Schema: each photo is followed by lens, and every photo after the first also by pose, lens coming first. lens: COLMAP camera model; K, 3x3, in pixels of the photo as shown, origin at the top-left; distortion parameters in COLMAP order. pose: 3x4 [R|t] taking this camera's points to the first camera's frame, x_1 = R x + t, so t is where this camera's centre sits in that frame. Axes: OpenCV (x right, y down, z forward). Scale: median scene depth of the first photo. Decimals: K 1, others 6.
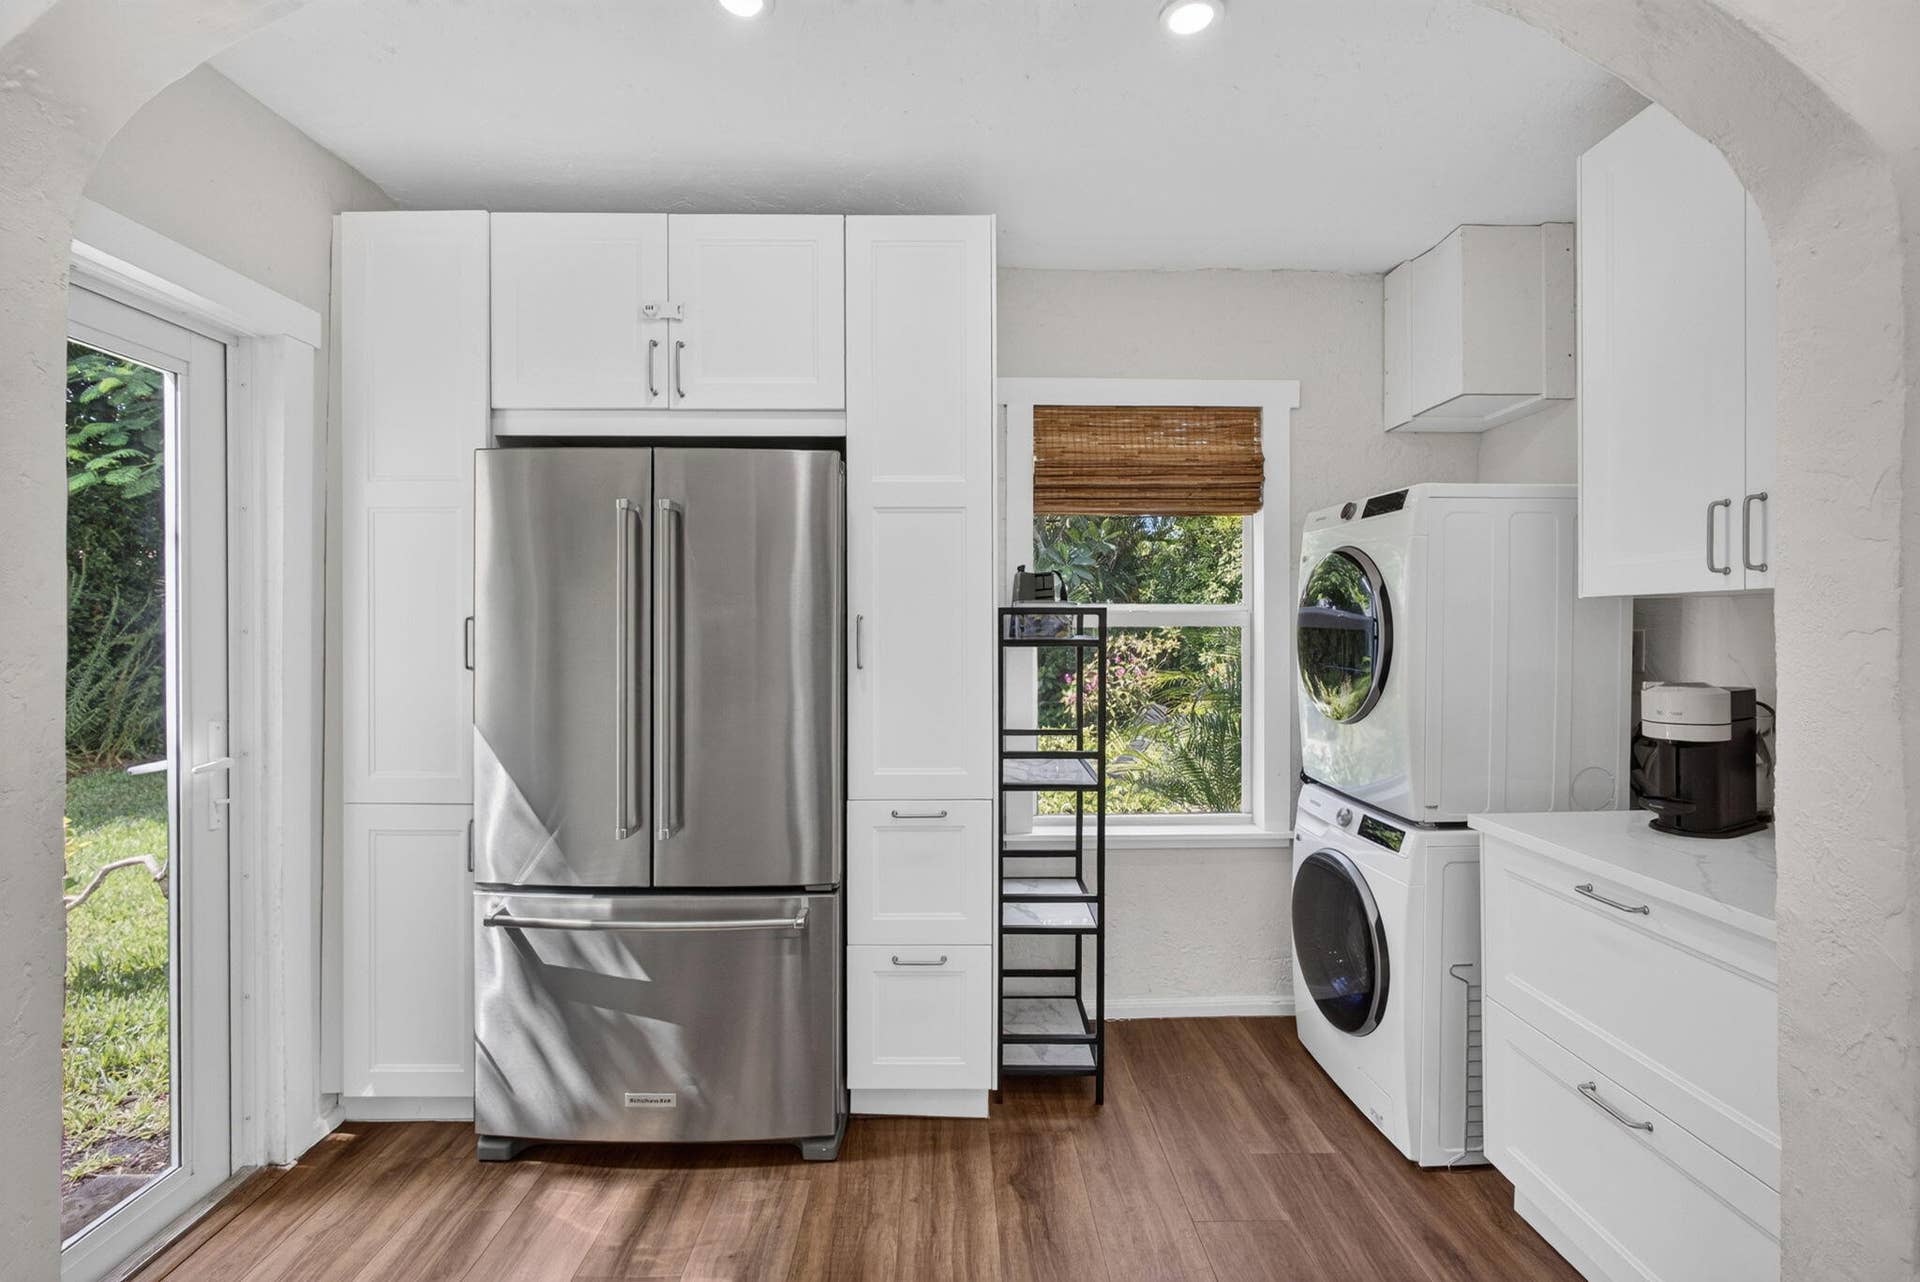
lens RADIAL K [[823.2, 0, 958.9], [0, 823.2, 635.0], [0, 0, 1]] dist [-0.014506, 0.000355]
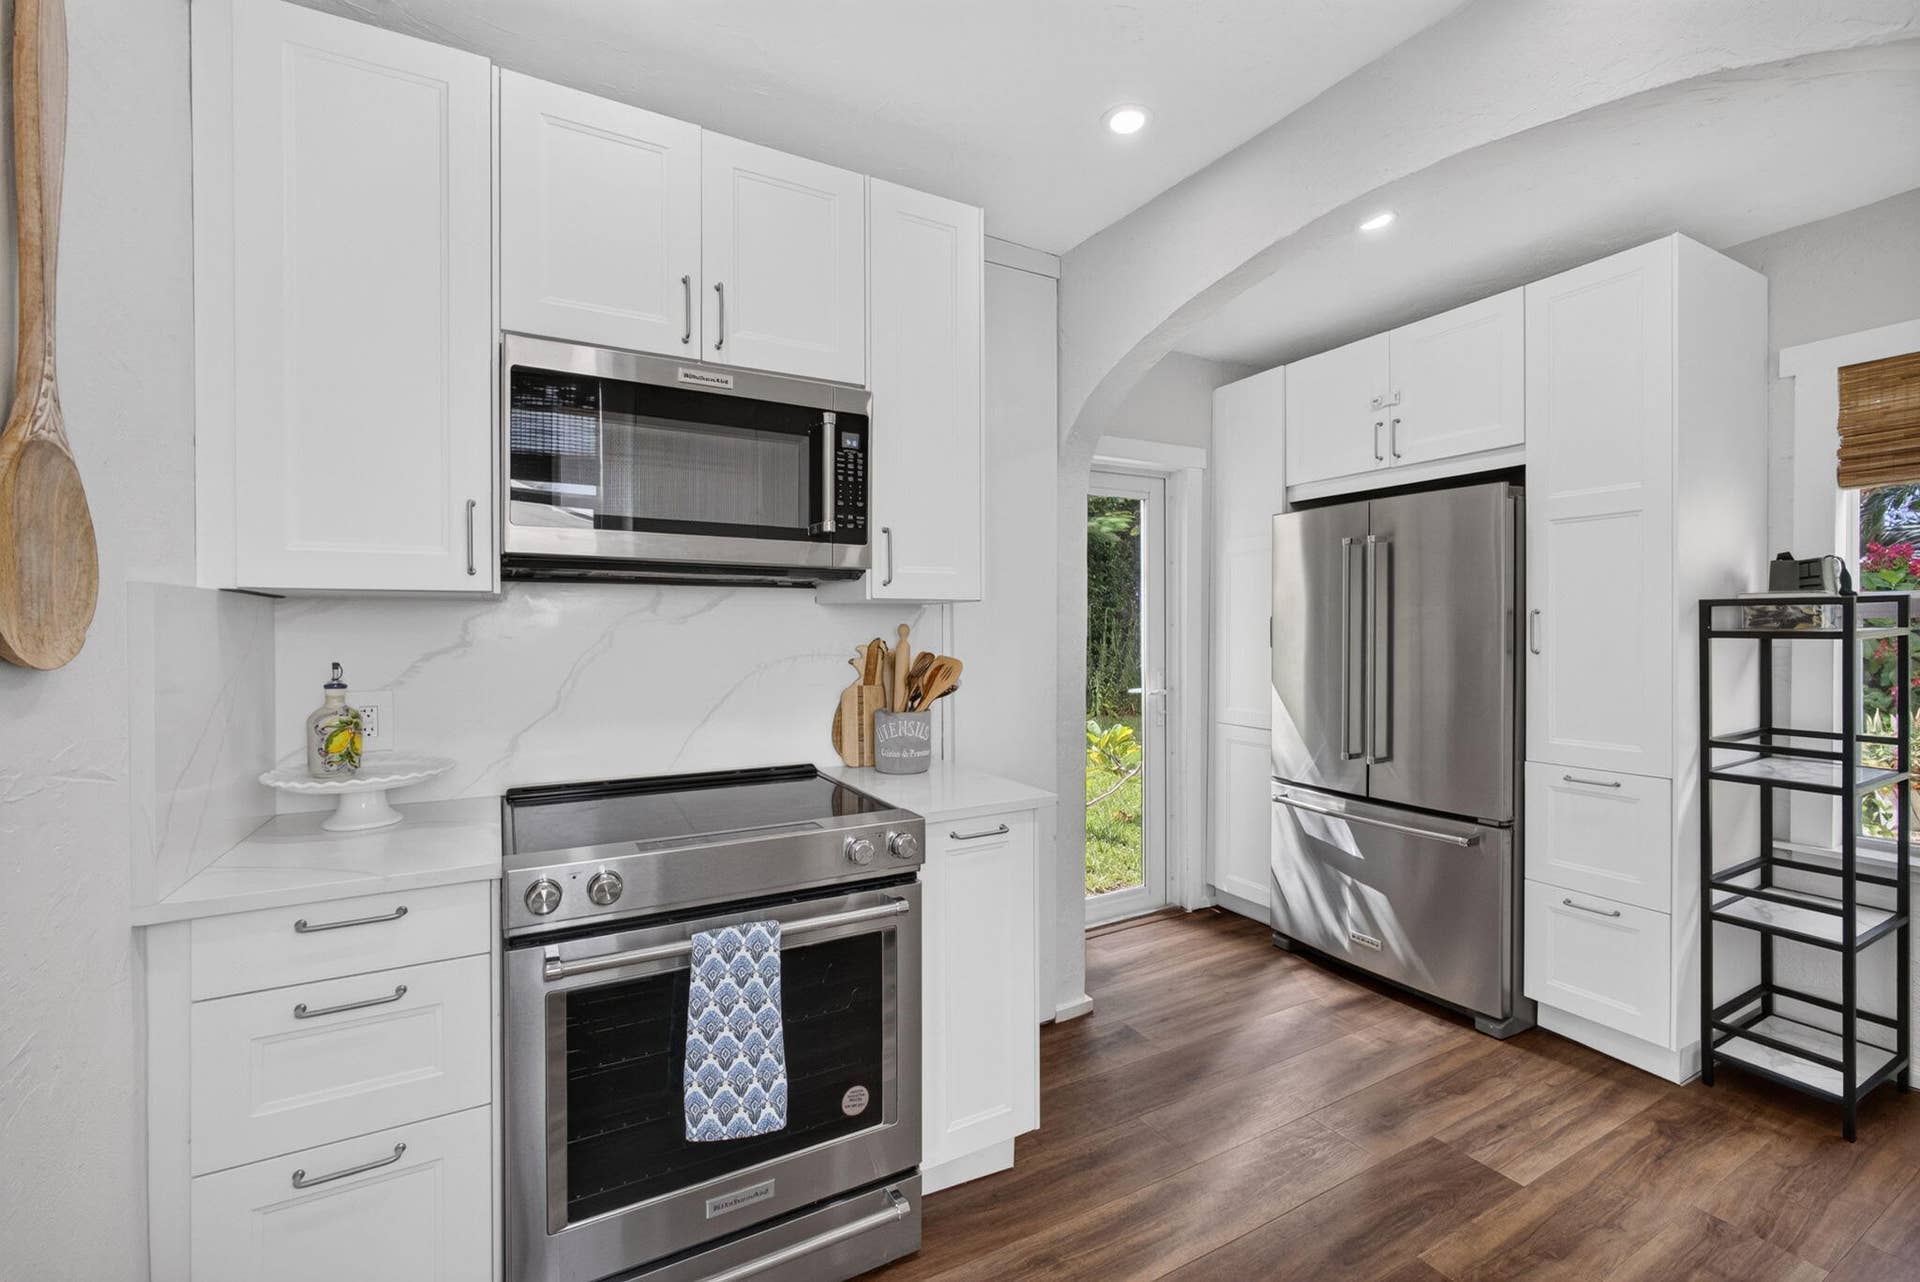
lens RADIAL K [[823.2, 0, 963.1], [0, 823.2, 634.8], [0, 0, 1]] dist [-0.014506, 0.000355]
pose [[0.471683, 0.006554, -0.881744, 0.574197], [-0.000376, 0.999974, 0.007232, 0.003601], [0.881768, -0.003080, 0.471673, -0.337813]]
